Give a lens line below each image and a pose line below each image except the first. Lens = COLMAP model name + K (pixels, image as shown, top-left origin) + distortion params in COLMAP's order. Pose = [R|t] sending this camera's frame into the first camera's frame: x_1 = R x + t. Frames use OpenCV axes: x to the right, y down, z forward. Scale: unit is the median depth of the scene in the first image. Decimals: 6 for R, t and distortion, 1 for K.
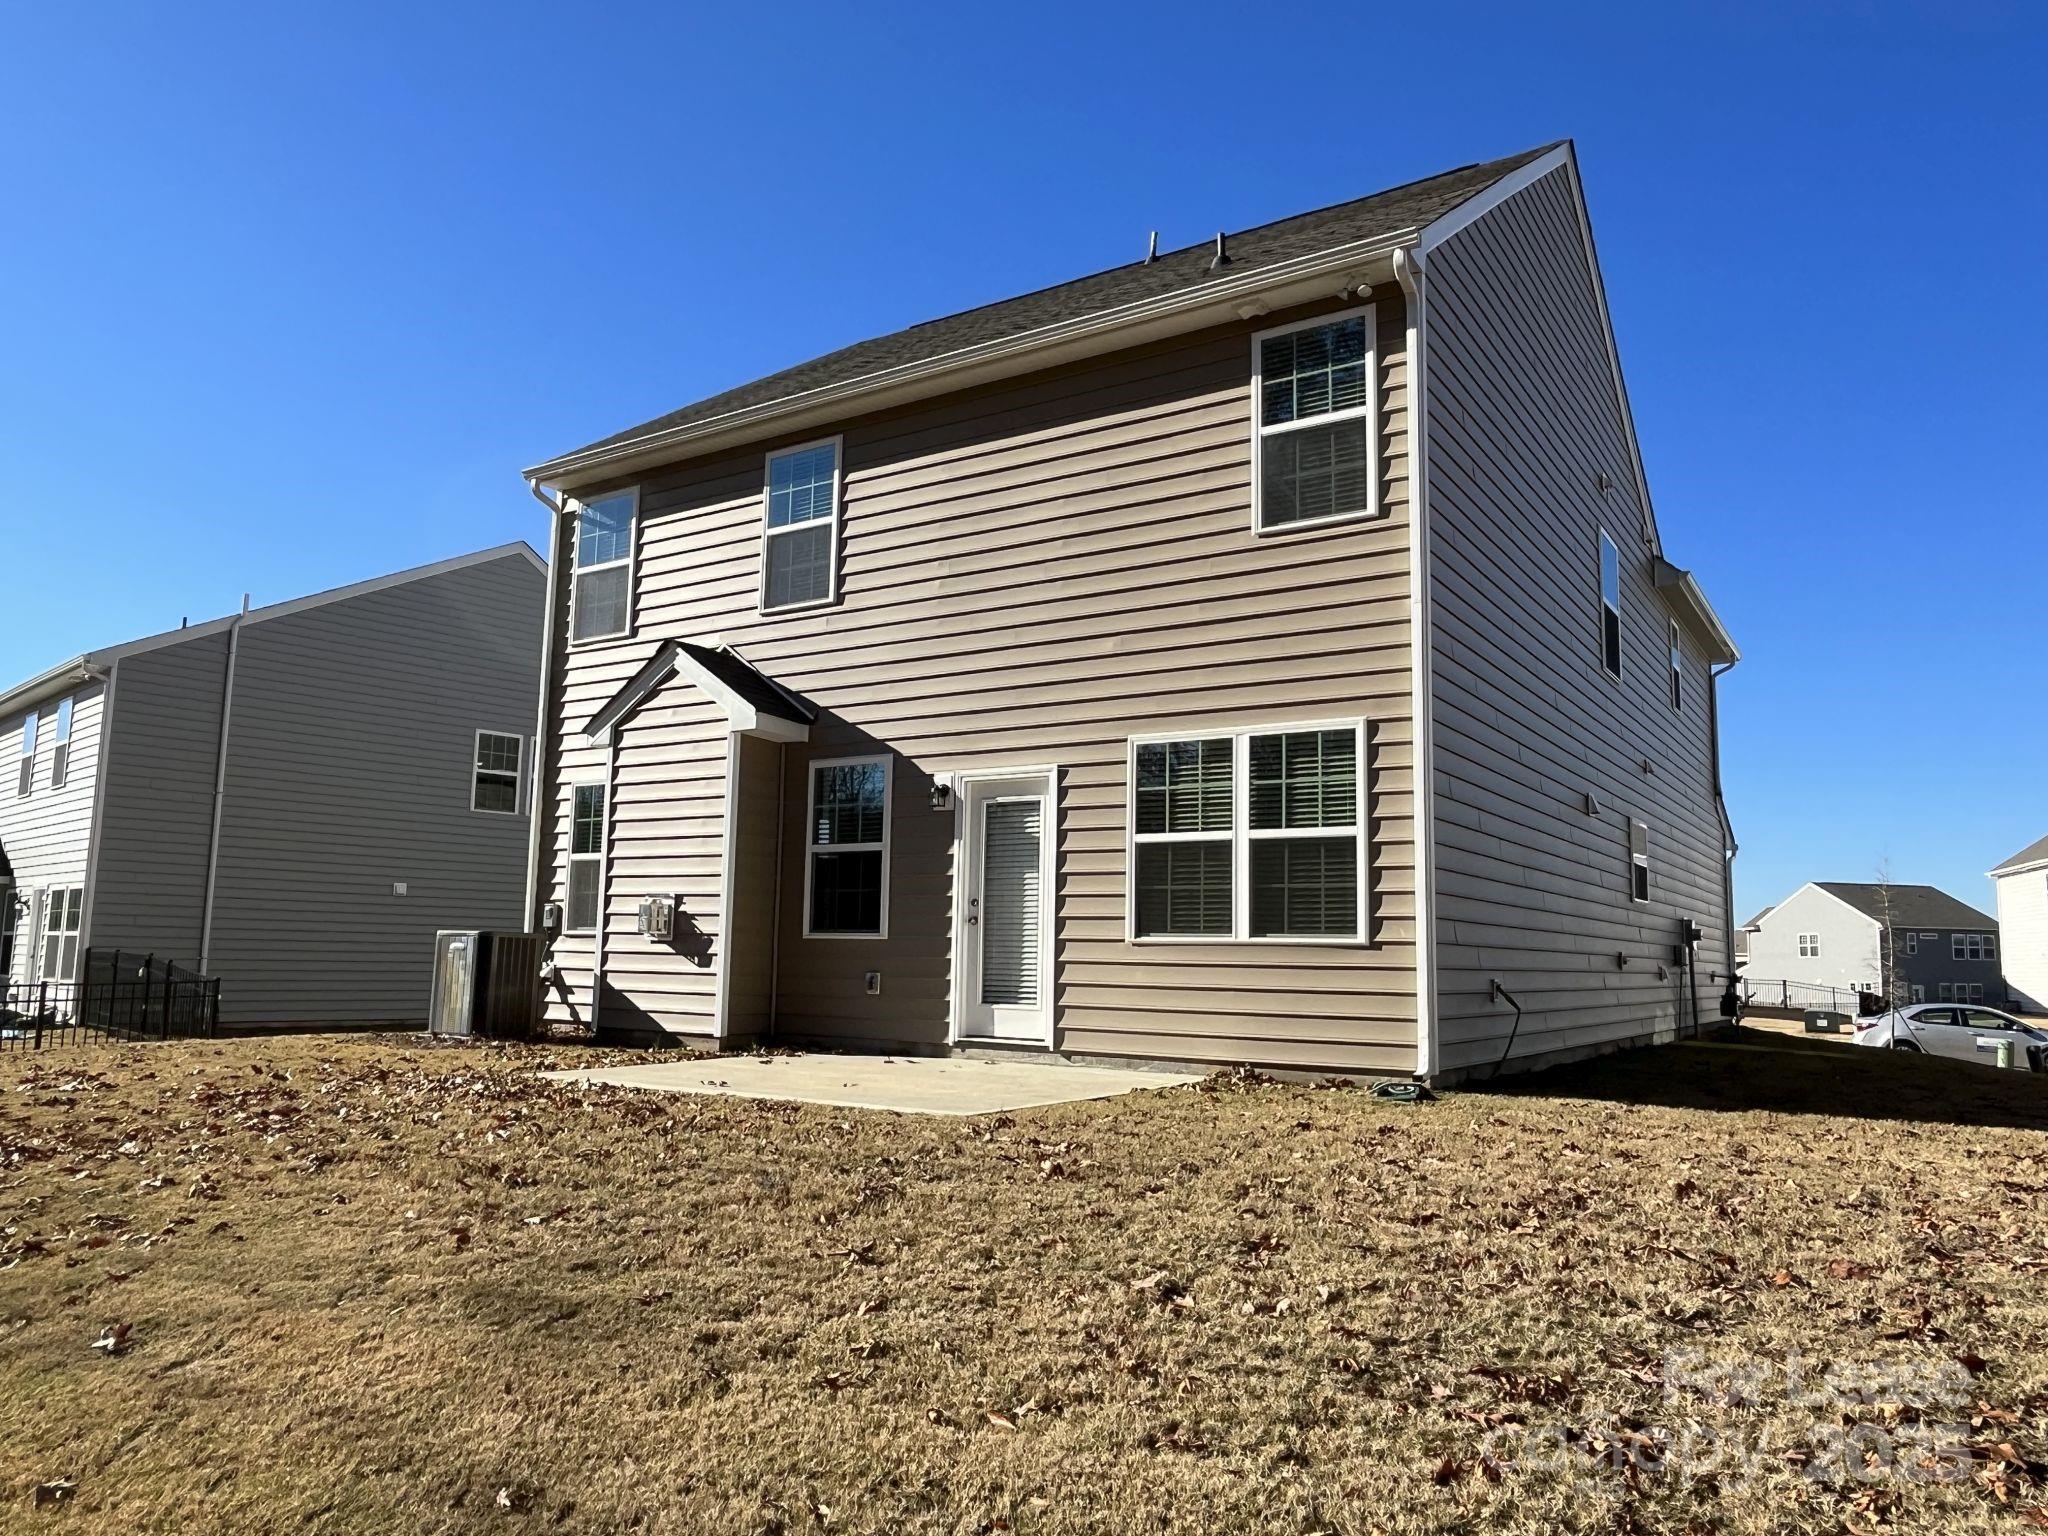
lens RADIAL K [[1396.9, 0, 1022.0], [0, 1396.9, 768.8], [0, 0, 1]] dist [-0.001411, -0.002762]
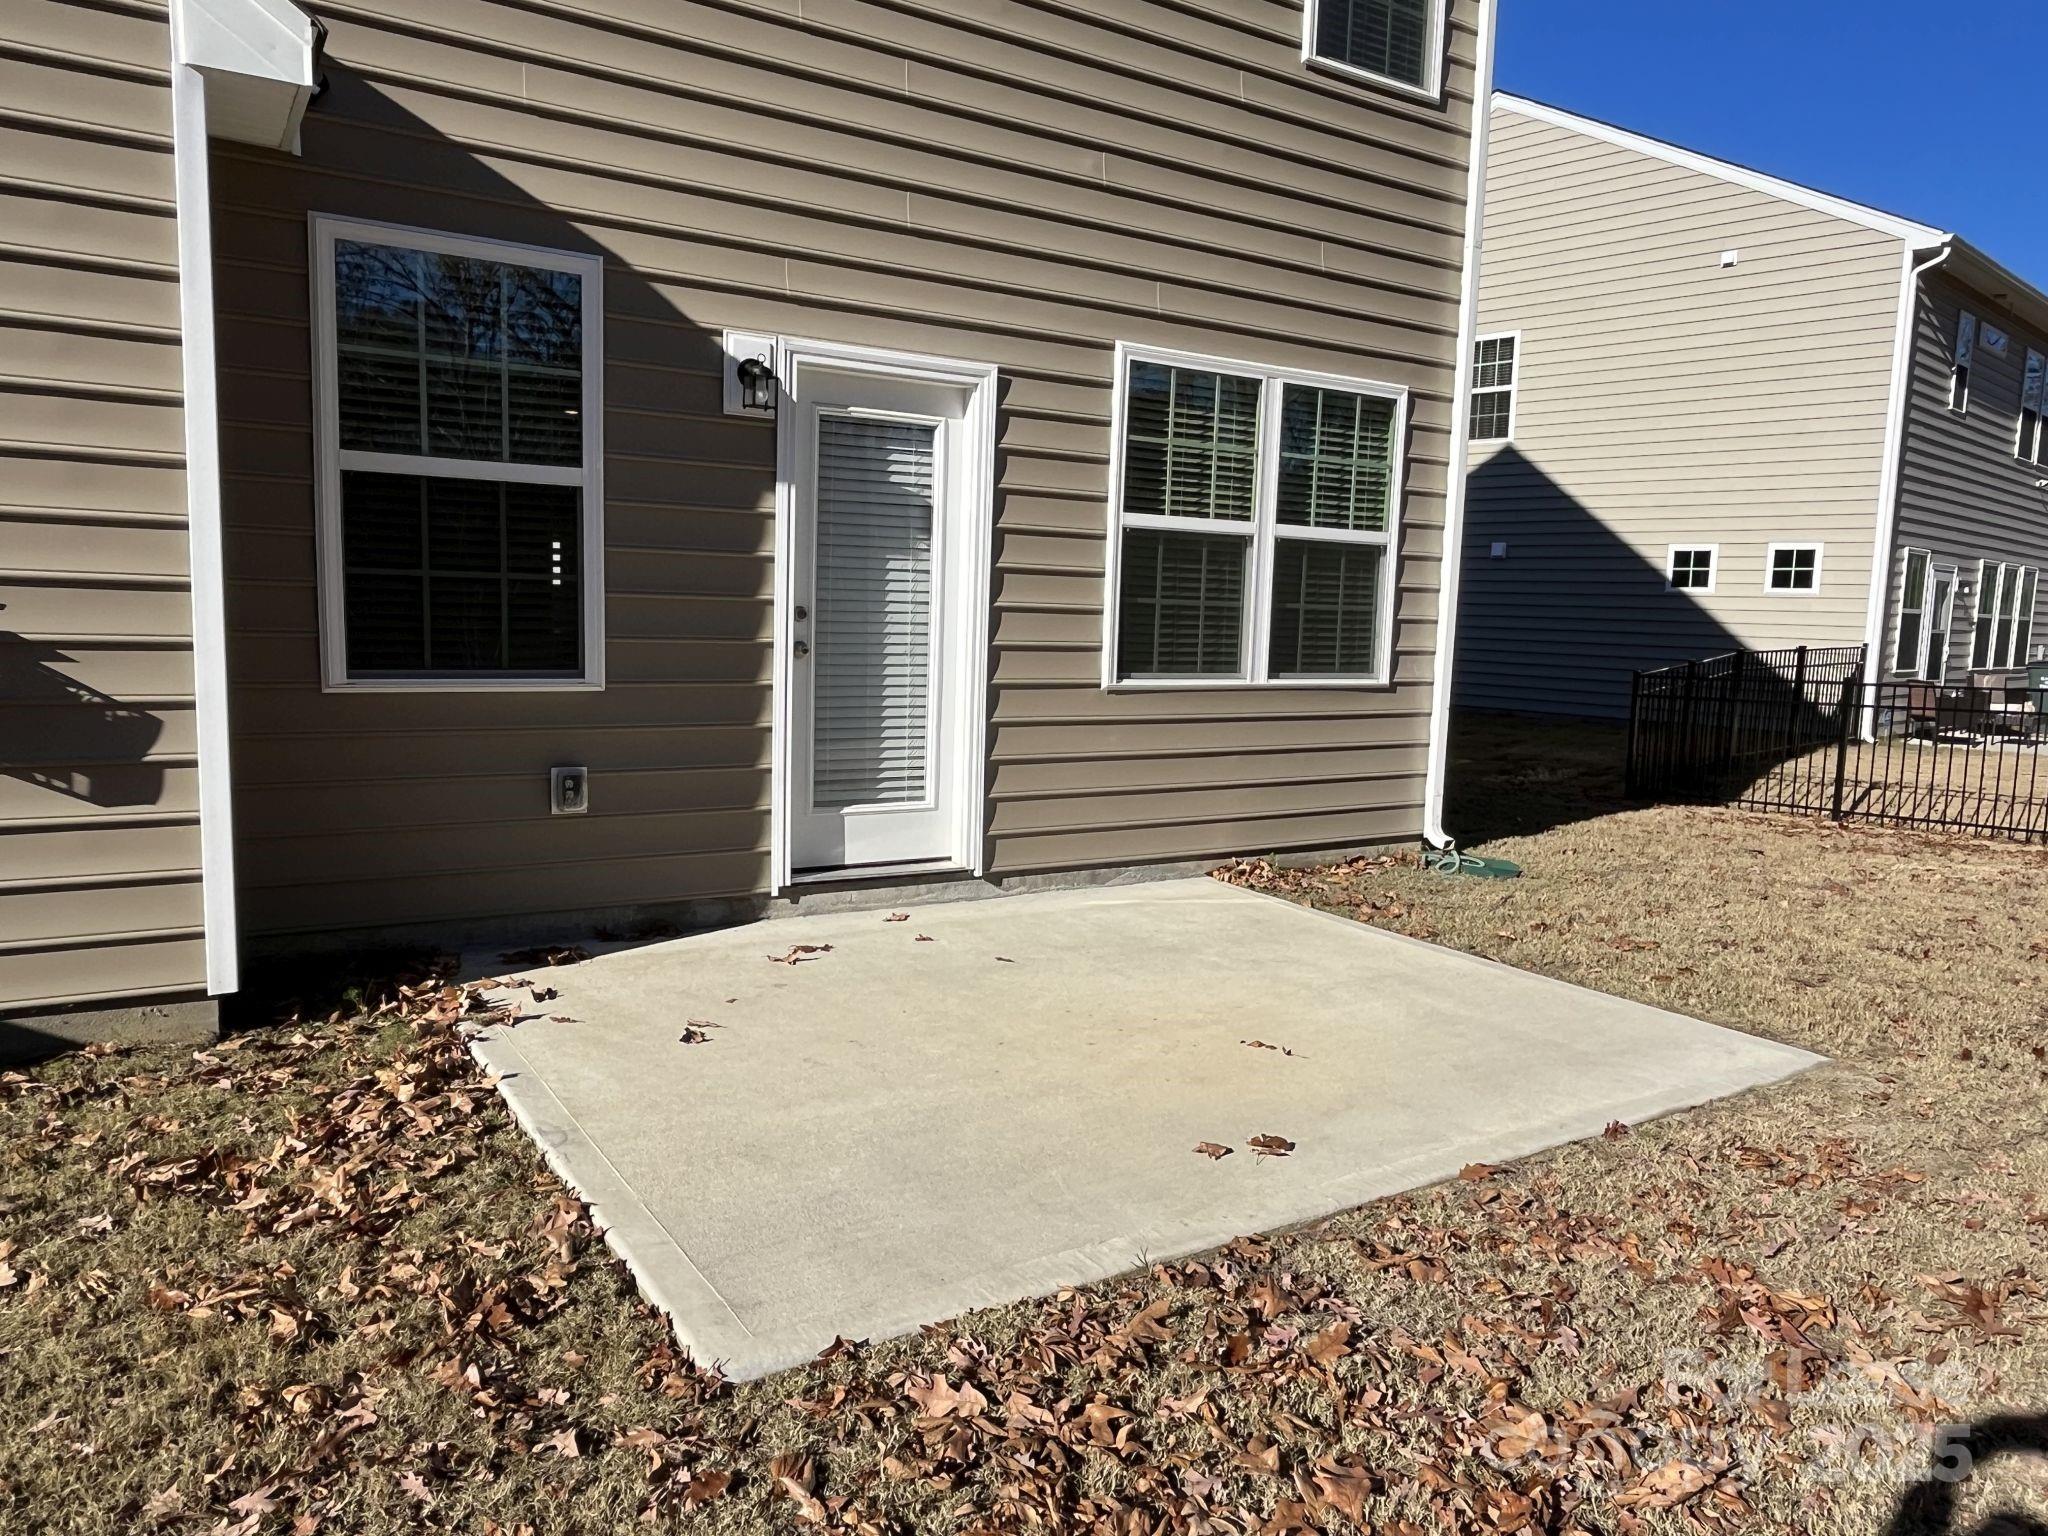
lens RADIAL K [[1396.9, 0, 1022.9], [0, 1396.9, 769.0], [0, 0, 1]] dist [-0.001411, -0.002762]
pose [[0.415491, -0.113936, 0.902434, -0.485459], [-0.145096, 0.971118, 0.189411, 0.045487], [-0.897950, -0.209638, 0.386959, 0.759868]]
